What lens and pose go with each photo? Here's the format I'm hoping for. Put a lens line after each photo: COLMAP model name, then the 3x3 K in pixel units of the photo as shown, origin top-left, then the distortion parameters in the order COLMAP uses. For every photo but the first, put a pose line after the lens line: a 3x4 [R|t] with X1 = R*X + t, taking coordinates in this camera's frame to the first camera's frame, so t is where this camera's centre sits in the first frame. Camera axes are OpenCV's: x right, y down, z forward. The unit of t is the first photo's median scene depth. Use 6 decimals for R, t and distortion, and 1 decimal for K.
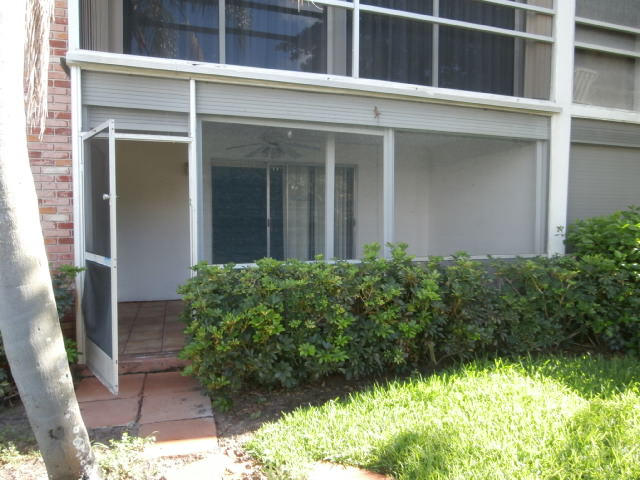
lens RADIAL K [[449.5, 0, 320.0], [0, 449.5, 240.0], [0, 0, 1]] dist [-0.009239, -0.001840]
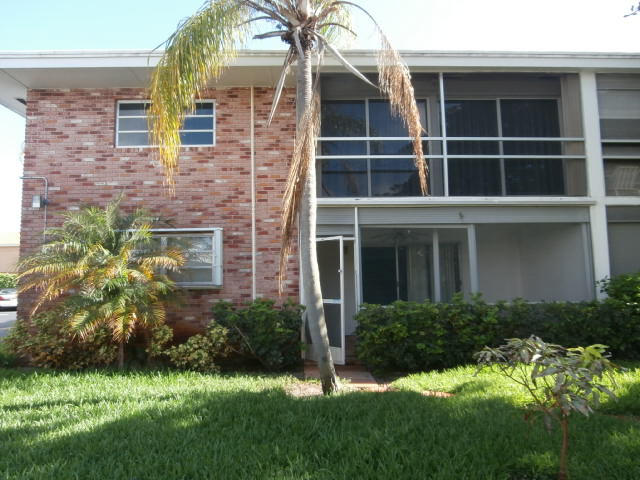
lens RADIAL K [[449.5, 0, 320.0], [0, 449.5, 240.0], [0, 0, 1]] dist [-0.009239, -0.001840]
pose [[0.960161, -0.047325, -0.275410, 0.085096], [0.005812, 0.988725, -0.149632, 0.061678], [0.279386, 0.142070, 0.949610, -0.808919]]
